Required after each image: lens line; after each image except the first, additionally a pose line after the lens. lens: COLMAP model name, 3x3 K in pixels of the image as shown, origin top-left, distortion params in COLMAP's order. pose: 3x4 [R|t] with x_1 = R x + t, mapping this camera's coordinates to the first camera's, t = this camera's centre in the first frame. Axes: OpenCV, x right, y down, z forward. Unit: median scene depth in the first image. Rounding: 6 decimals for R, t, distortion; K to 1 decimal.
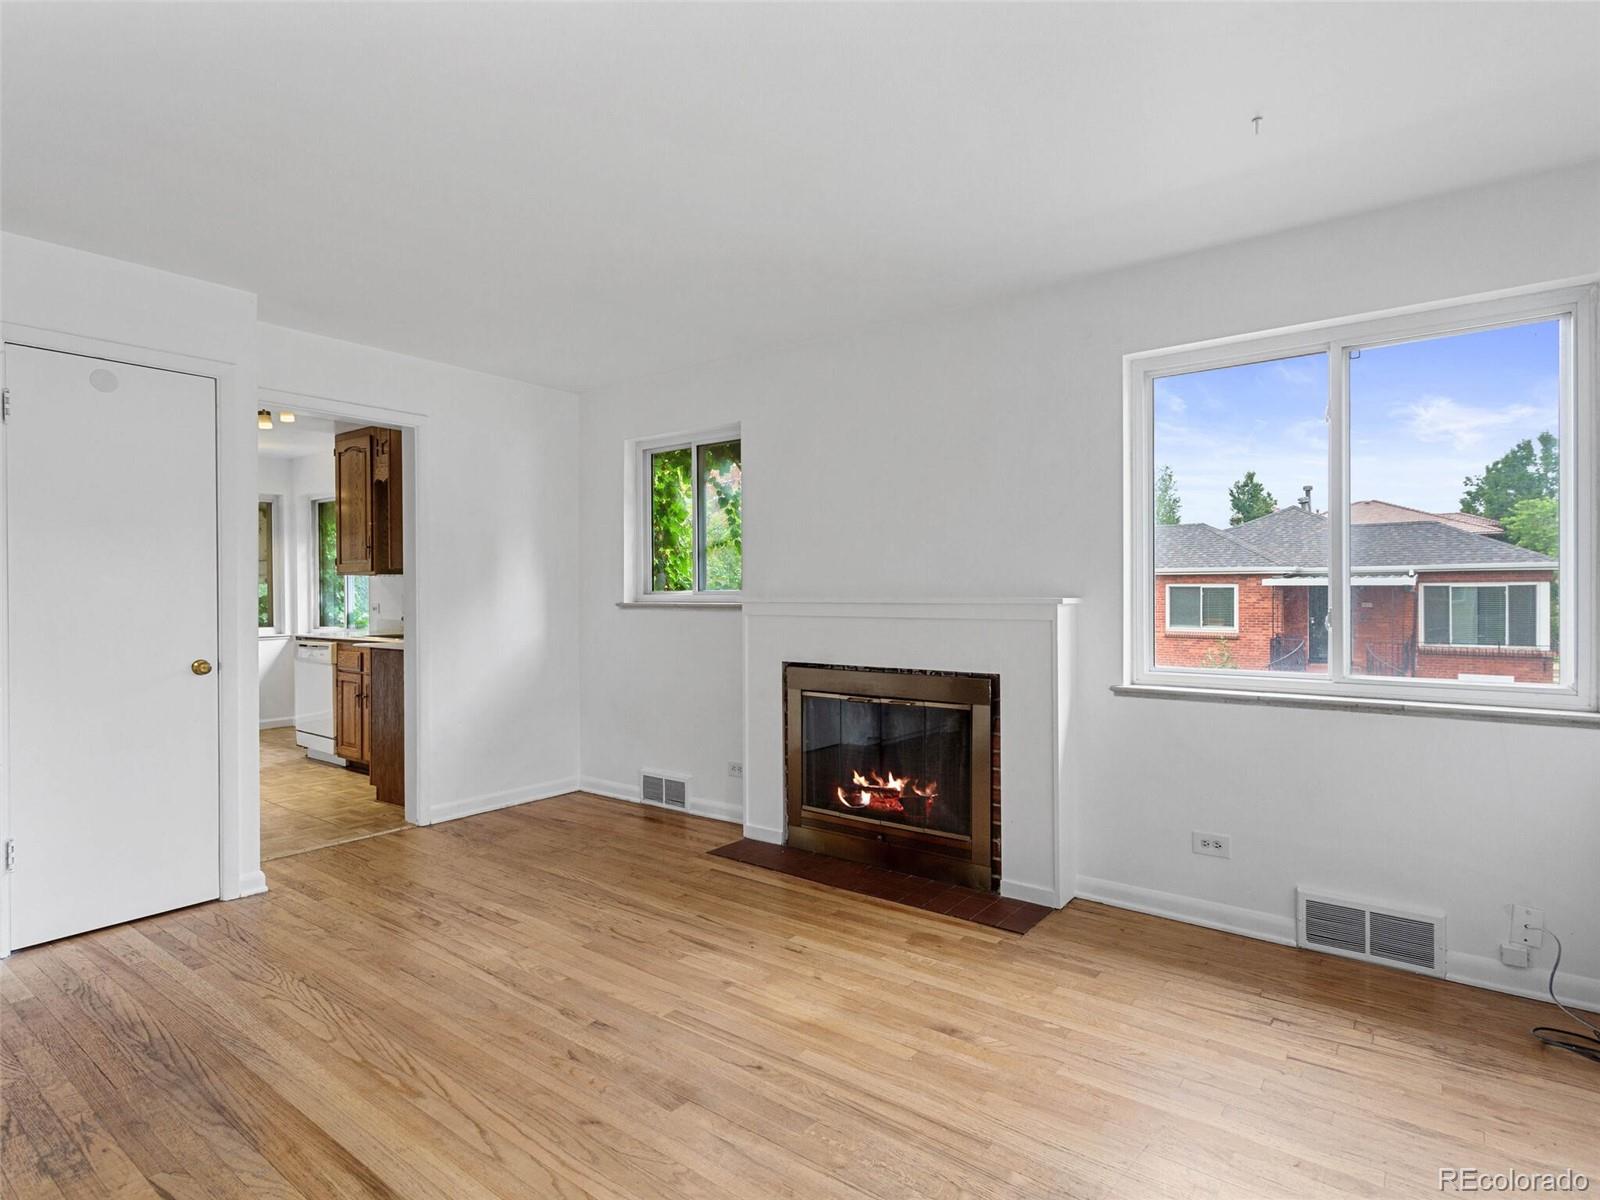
lens RADIAL K [[862.6, 0, 792.9], [0, 862.6, 591.0], [0, 0, 1]] dist [-0.000436, 0.003528]
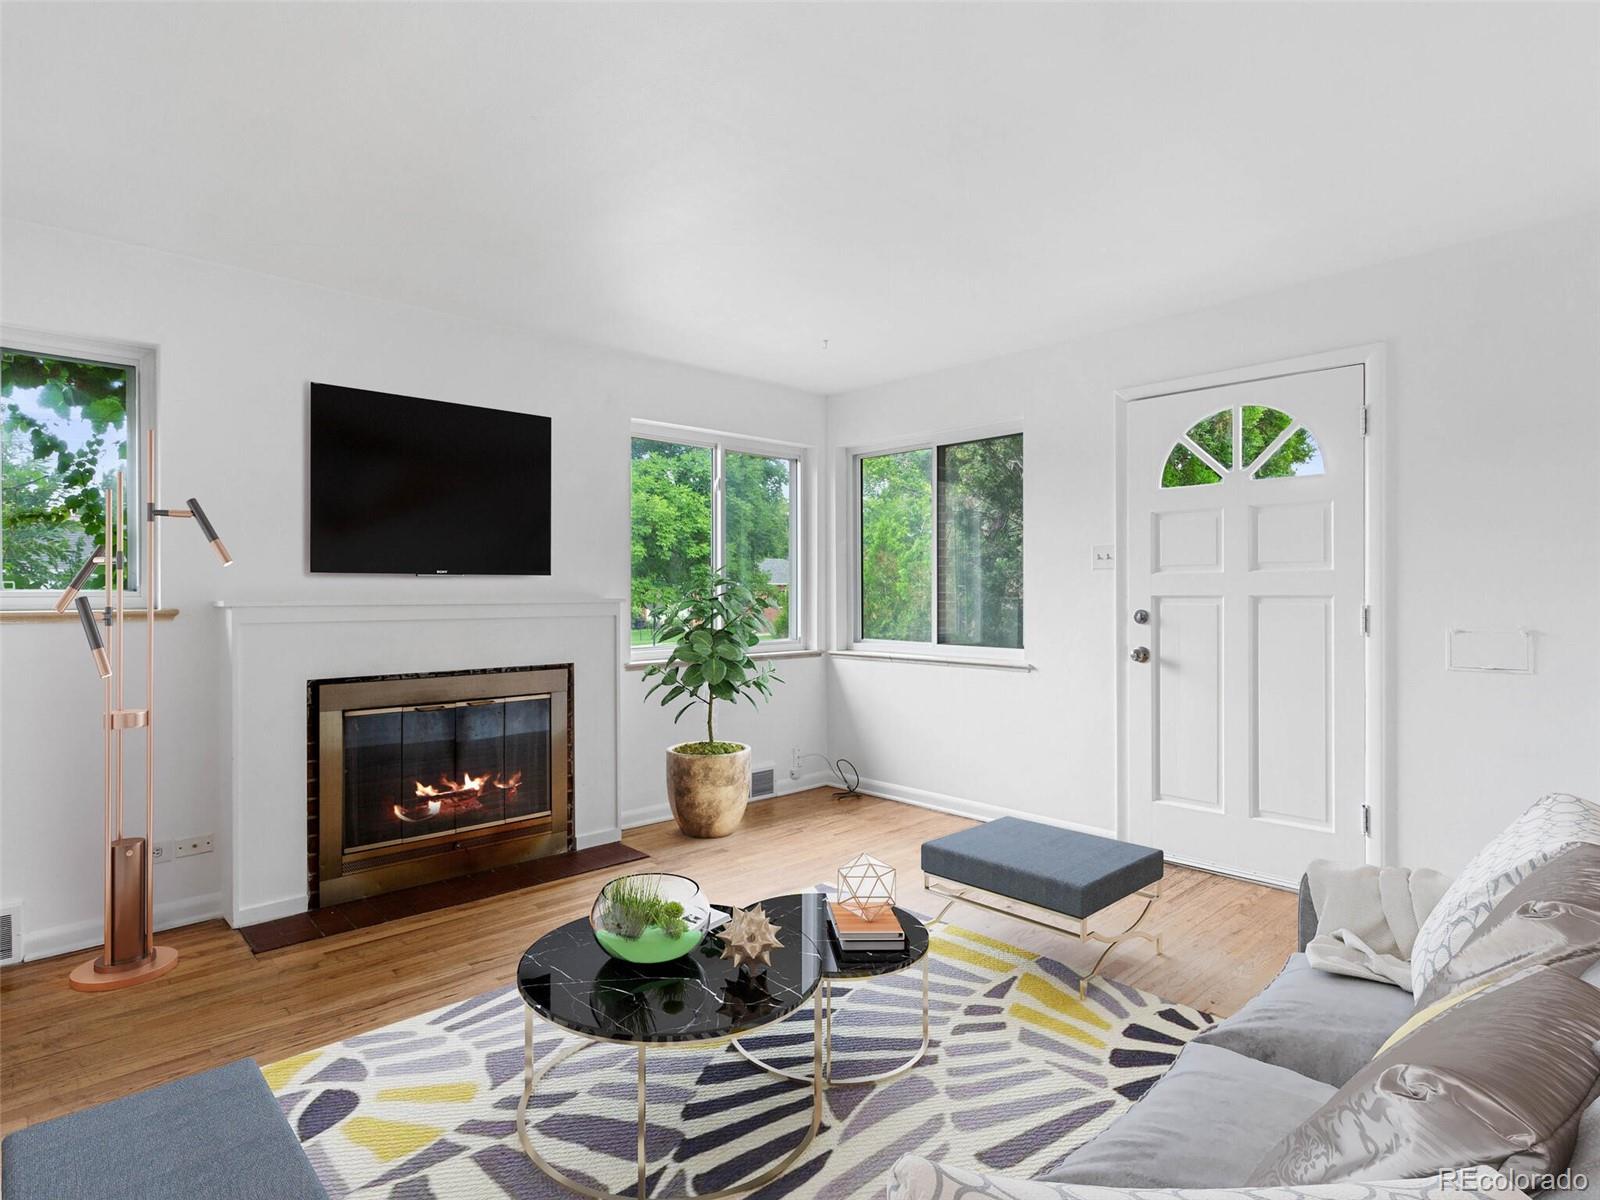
lens RADIAL K [[862.6, 0, 792.9], [0, 862.6, 591.0], [0, 0, 1]] dist [-0.000436, 0.003528]
pose [[0.151473, 0.010156, 0.988409, -0.820597], [0.003487, 0.999936, -0.010808, 0.011196], [-0.988455, 0.005084, 0.151428, 0.489024]]
